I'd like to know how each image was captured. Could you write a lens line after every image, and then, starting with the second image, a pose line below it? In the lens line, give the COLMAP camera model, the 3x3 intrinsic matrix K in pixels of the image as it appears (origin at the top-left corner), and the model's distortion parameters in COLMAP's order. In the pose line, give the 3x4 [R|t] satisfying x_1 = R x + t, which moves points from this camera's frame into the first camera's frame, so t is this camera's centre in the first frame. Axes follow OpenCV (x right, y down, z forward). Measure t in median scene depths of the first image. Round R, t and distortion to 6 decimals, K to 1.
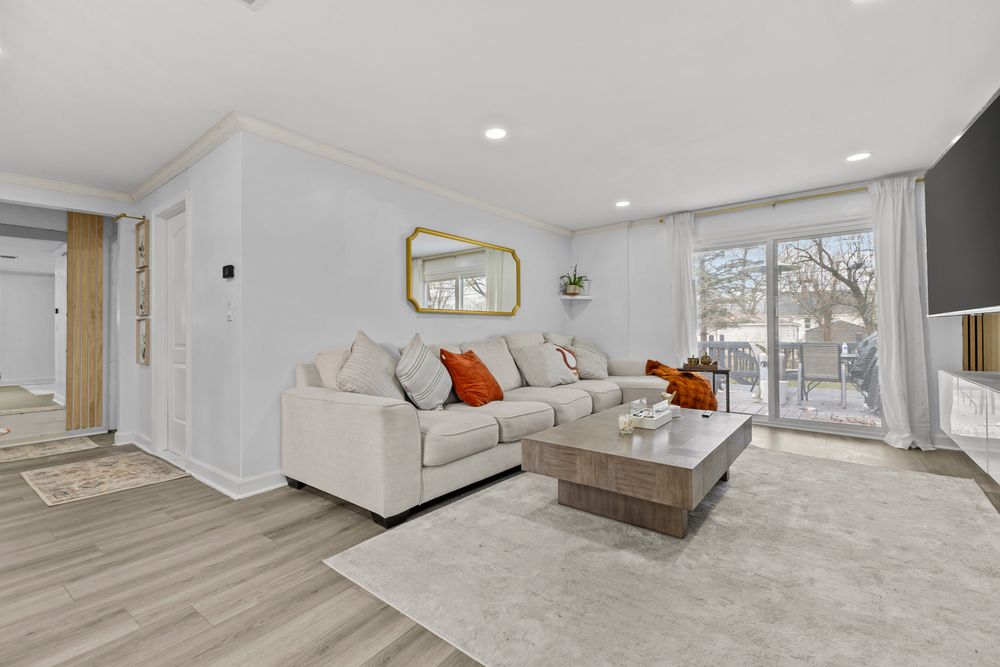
lens RADIAL K [[443.2, 0, 499.7], [0, 443.2, 330.7], [0, 0, 1]] dist [0.020262, -0.000520]
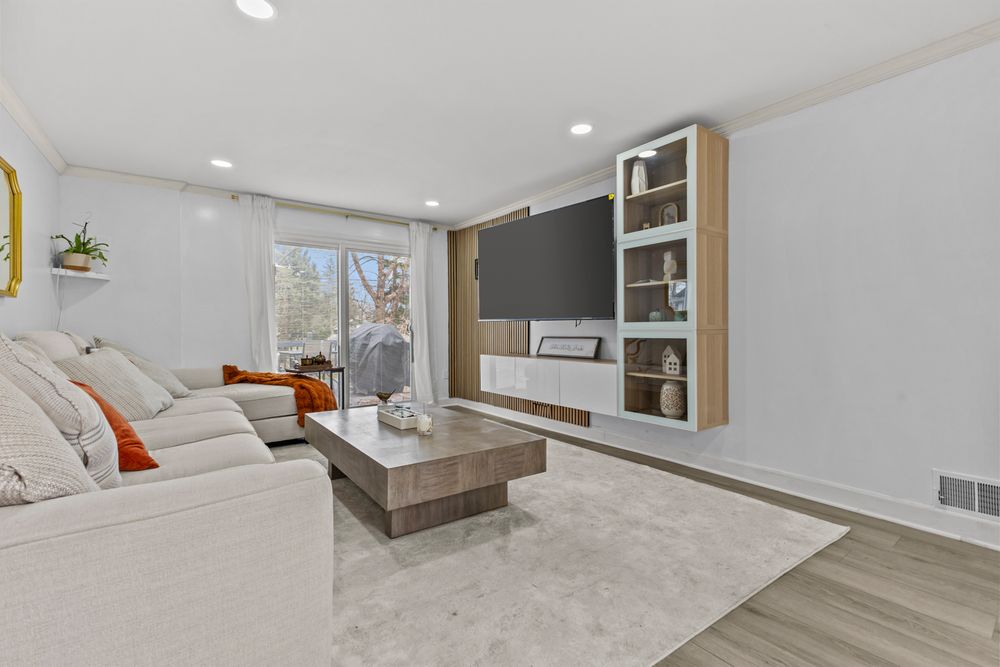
lens RADIAL K [[443.2, 0, 499.7], [0, 443.2, 330.7], [0, 0, 1]] dist [0.020262, -0.000520]
pose [[0.265231, 0.004068, 0.964176, -0.399034], [-0.002929, 0.999990, -0.003413, 0.005371], [-0.964181, -0.001919, 0.265240, 0.388766]]
